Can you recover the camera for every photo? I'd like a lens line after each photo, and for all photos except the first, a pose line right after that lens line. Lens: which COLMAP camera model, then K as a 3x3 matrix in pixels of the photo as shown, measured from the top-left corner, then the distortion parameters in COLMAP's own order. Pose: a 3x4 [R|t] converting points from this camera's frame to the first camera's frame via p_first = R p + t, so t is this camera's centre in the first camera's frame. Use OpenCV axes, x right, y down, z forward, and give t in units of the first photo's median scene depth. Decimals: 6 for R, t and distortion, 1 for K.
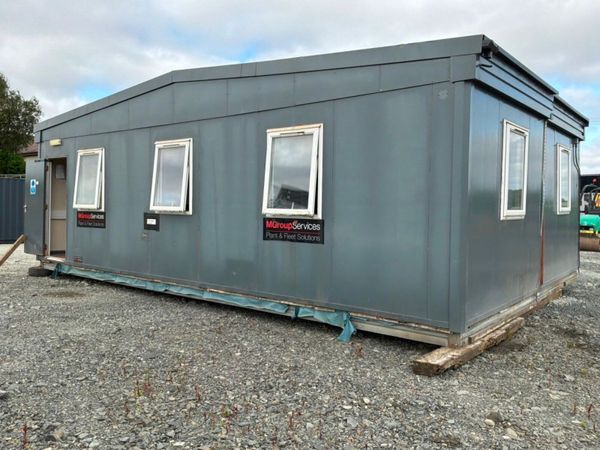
lens RADIAL K [[491.7, 0, 302.2], [0, 491.7, 221.9], [0, 0, 1]] dist [0.072785, -0.074082]
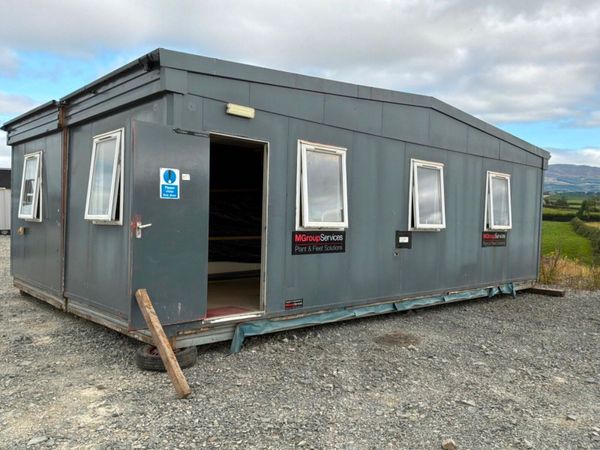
lens RADIAL K [[491.7, 0, 295.3], [0, 491.7, 225.6], [0, 0, 1]] dist [0.072785, -0.074082]
pose [[0.171355, -0.024275, 0.984910, -1.393709], [0.009394, 0.999691, 0.023005, -0.056403], [-0.985164, 0.005311, 0.171531, 1.128915]]
